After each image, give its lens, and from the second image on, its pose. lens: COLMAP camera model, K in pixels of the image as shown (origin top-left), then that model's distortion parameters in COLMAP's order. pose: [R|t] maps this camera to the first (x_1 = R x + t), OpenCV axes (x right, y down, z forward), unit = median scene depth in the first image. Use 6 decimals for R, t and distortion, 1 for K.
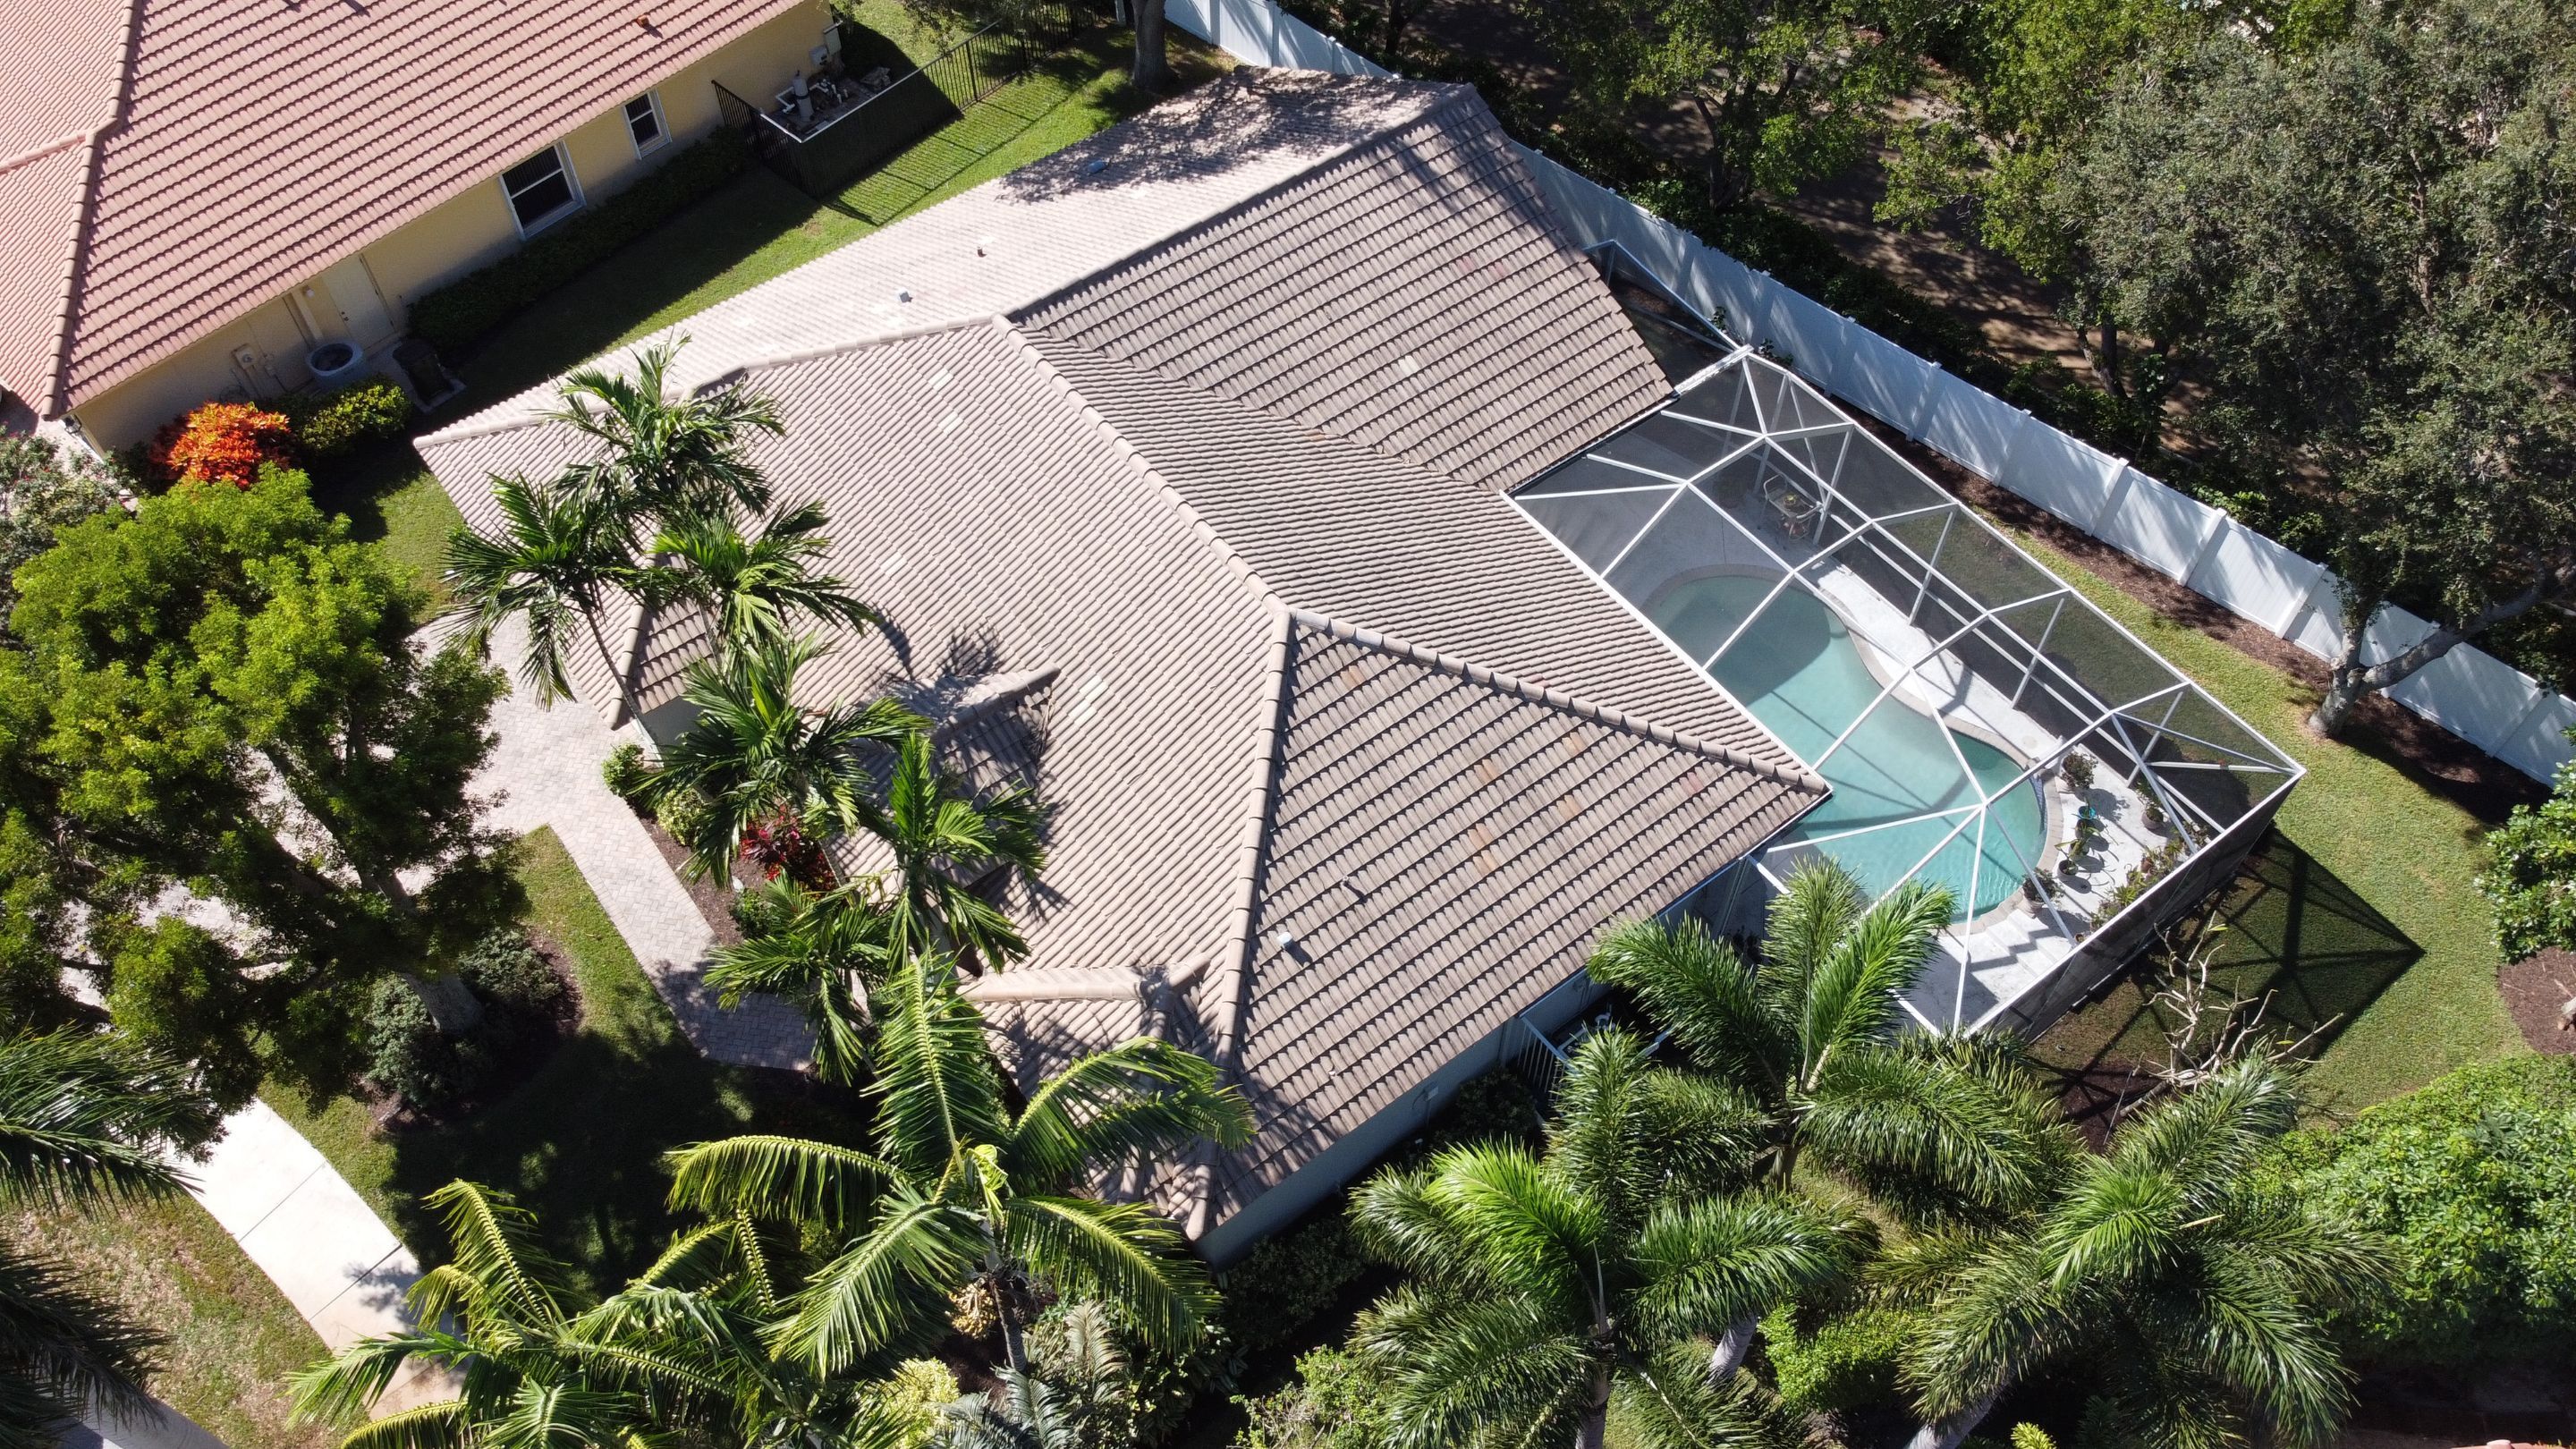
lens RADIAL K [[1887.3, 0, 1250.0], [0, 1887.3, 727.8], [0, 0, 1]] dist [0.009276, 0.003839]
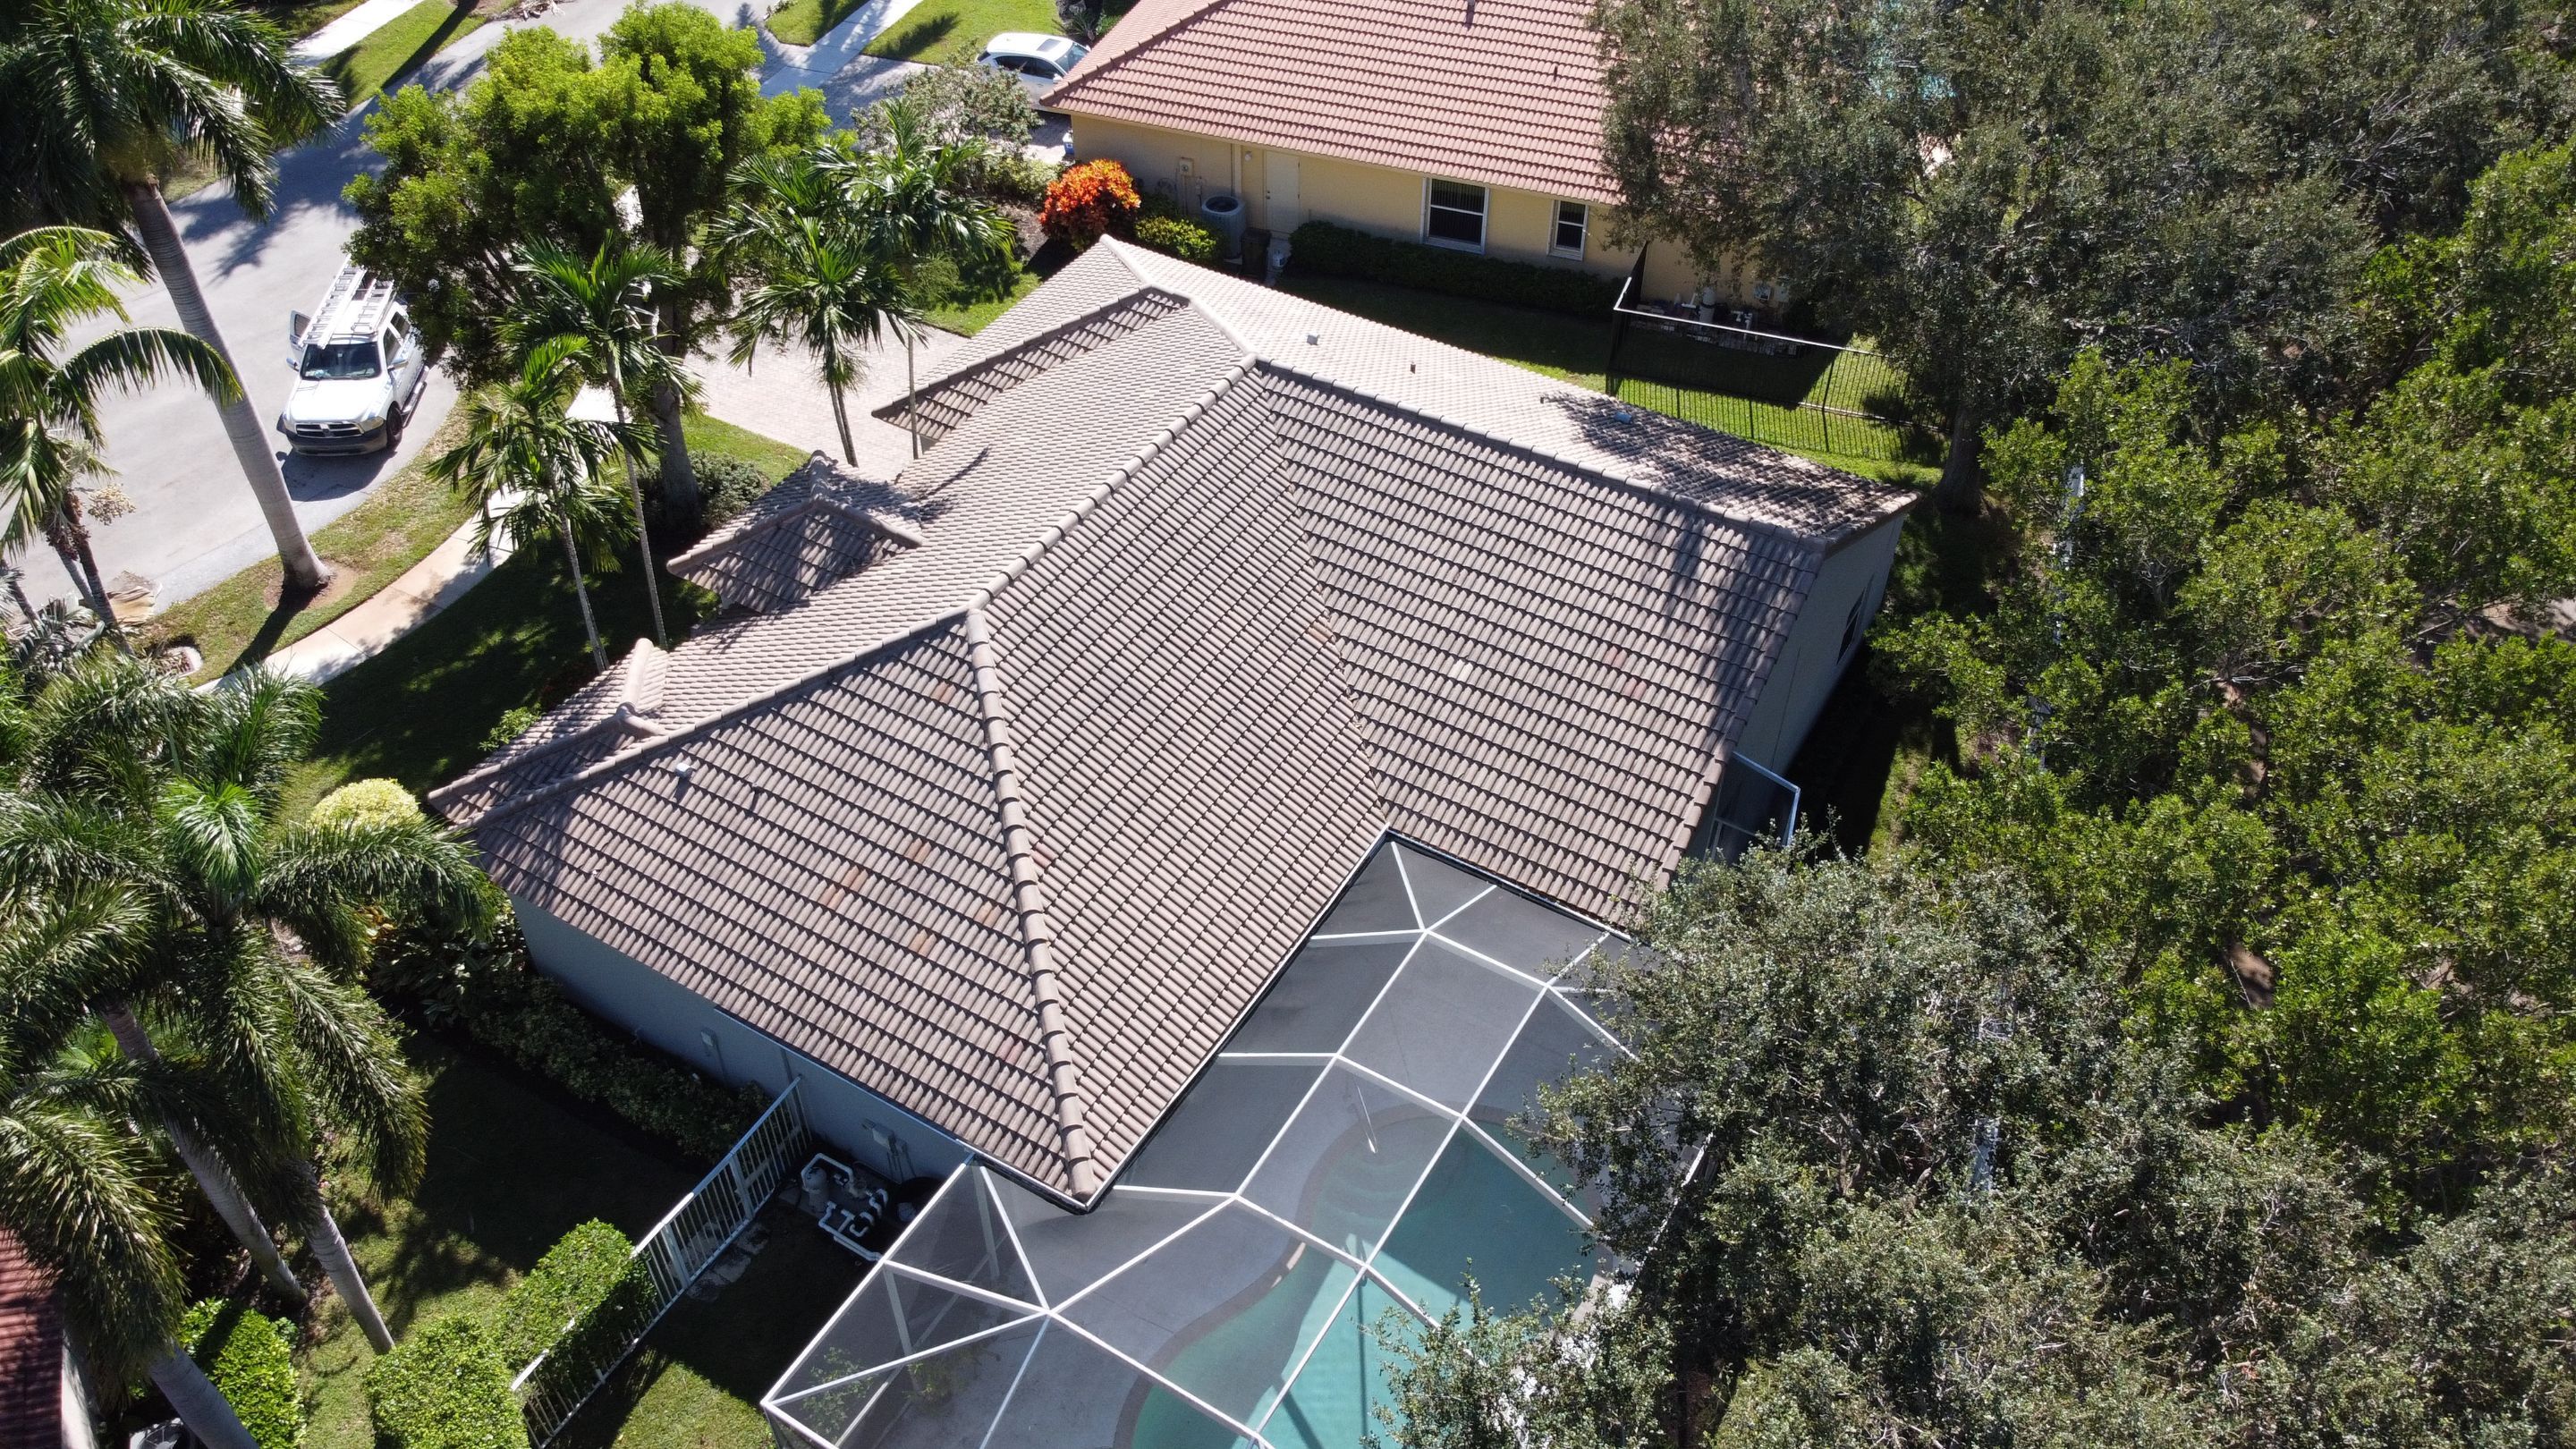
lens RADIAL K [[1919.0, 0, 1288.0], [0, 1919.0, 724.5], [0, 0, 1]] dist [-0.004482, -0.001169]
pose [[0.386154, 0.642399, -0.661973, 0.702431], [-0.751074, 0.635585, 0.178661, -0.290848], [0.535511, 0.428200, 0.727923, 0.326351]]
